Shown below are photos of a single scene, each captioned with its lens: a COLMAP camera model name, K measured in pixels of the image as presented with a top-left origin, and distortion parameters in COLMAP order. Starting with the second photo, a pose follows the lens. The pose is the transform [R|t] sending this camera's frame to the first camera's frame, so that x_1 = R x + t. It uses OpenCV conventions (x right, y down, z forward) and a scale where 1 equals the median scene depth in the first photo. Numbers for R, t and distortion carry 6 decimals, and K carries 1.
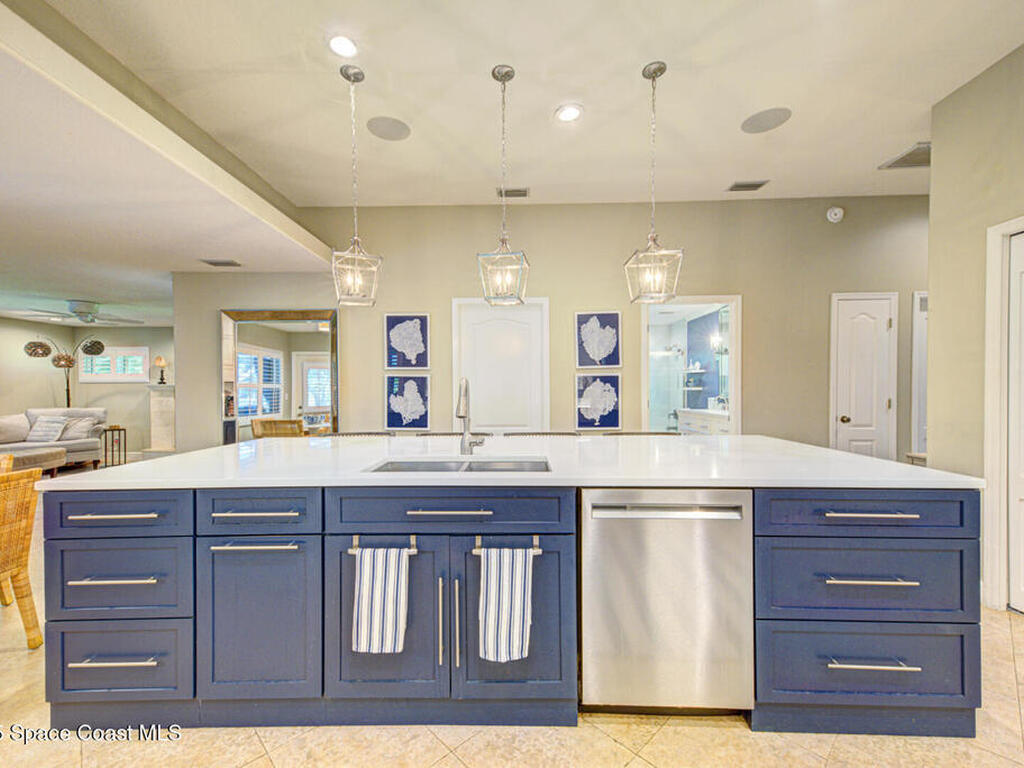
lens RADIAL K [[444.9, 0, 510.8], [0, 444.9, 395.2], [0, 0, 1]] dist [0.028600, -0.000134]
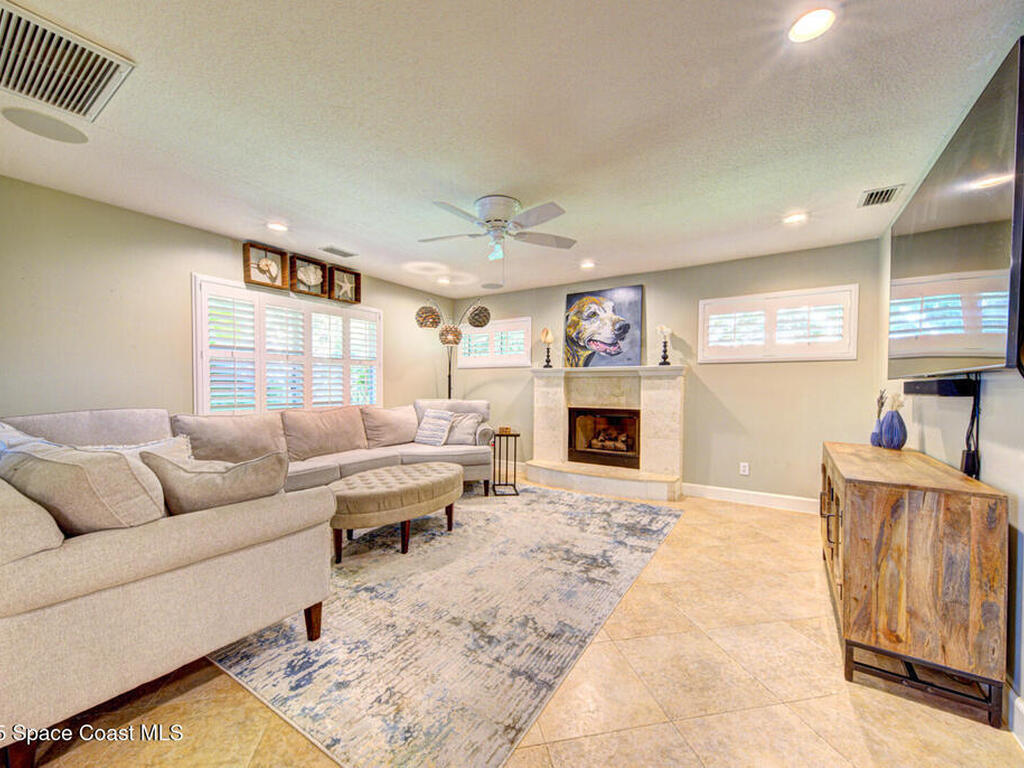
lens RADIAL K [[417.6, 0, 506.5], [0, 417.6, 393.6], [0, 0, 1]] dist [0.025721, 0.000063]
pose [[0.841516, 0.019435, -0.539882, -0.884603], [-0.019763, 0.999791, 0.005187, 0.021961], [0.539870, 0.006305, 0.841725, 0.795383]]
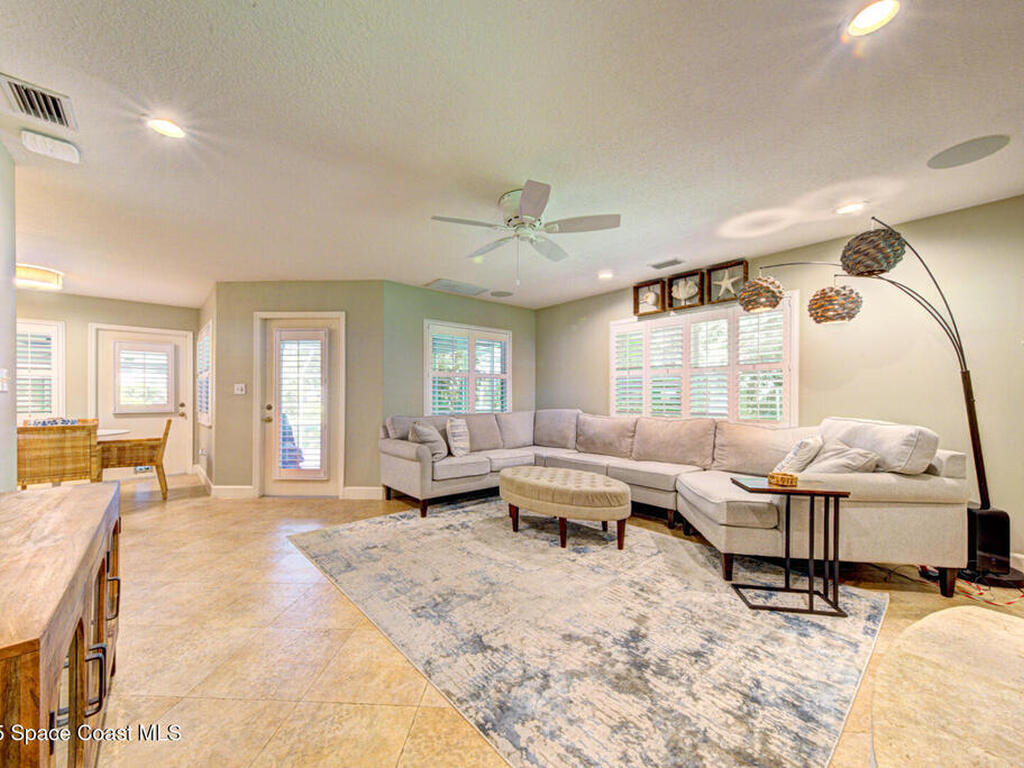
lens RADIAL K [[395.9, 0, 514.0], [0, 395.9, 396.0], [0, 0, 1]] dist [0.001403, 0.000080]
pose [[-0.737561, -0.000305, -0.675281, -0.856982], [-0.012389, 0.999838, 0.013079, 0.010276], [0.675167, 0.018013, -0.737445, 1.764682]]
